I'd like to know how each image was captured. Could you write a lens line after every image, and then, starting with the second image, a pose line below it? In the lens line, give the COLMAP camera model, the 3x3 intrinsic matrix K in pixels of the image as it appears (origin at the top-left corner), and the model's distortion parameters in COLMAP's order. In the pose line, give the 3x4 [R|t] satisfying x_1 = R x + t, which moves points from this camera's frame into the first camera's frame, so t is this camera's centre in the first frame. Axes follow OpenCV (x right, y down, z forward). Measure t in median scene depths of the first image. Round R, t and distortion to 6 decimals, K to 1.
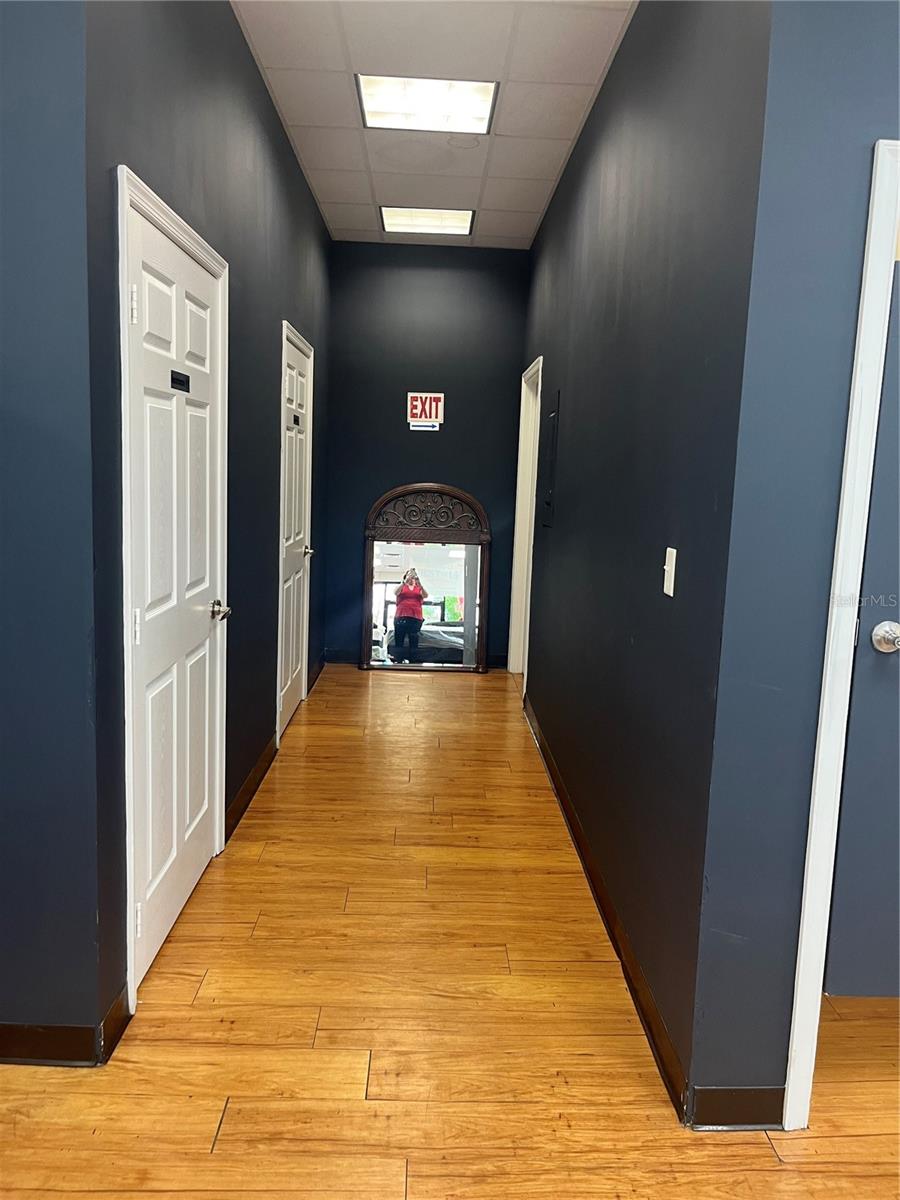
lens RADIAL K [[890.3, 0, 450.0], [0, 890.3, 600.0], [0, 0, 1]] dist [0.072446, -0.146452]
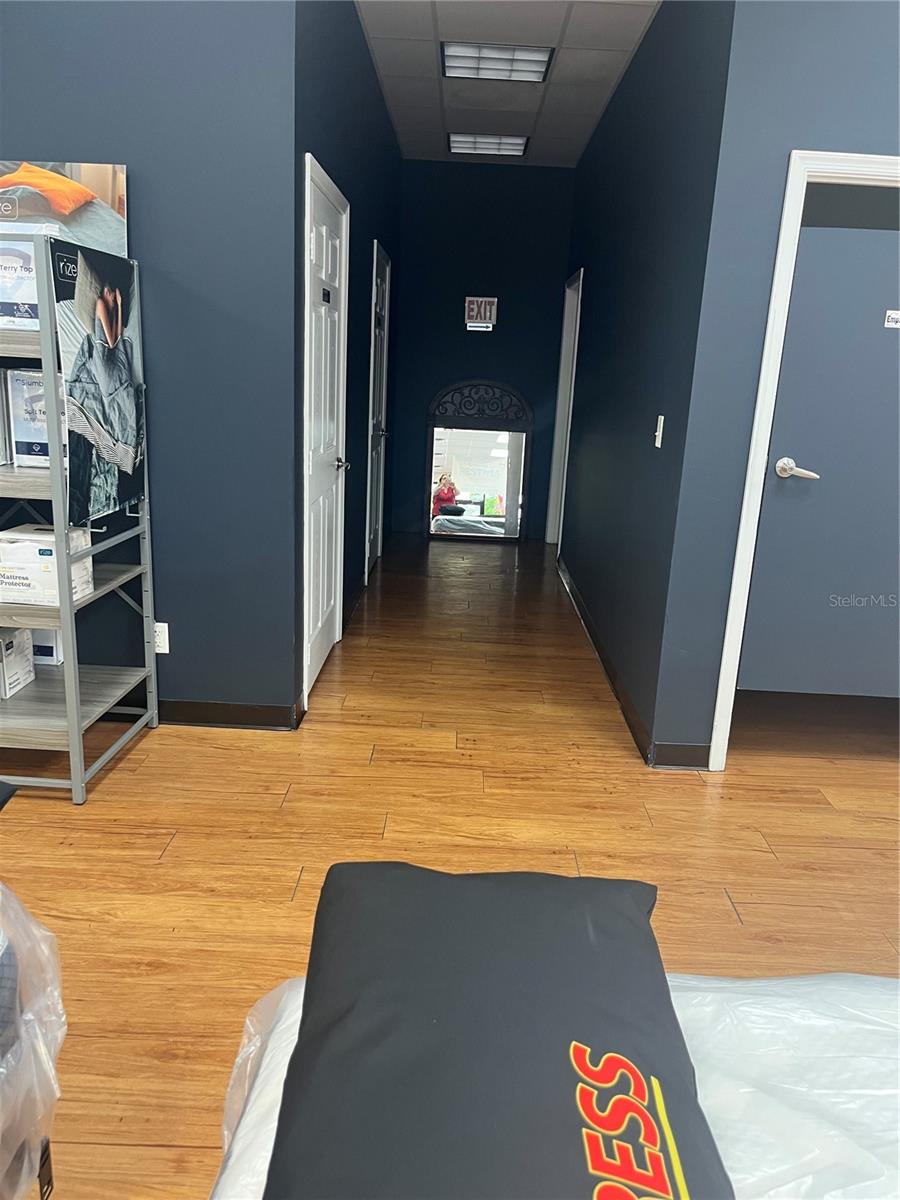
lens RADIAL K [[897.0, 0, 457.0], [0, 897.0, 619.4], [0, 0, 1]] dist [0.068784, -0.099232]
pose [[0.999387, 0.020215, -0.028568, -0.035789], [-0.016550, 0.992252, 0.123136, 0.081243], [0.030835, -0.122588, 0.991979, -0.446939]]
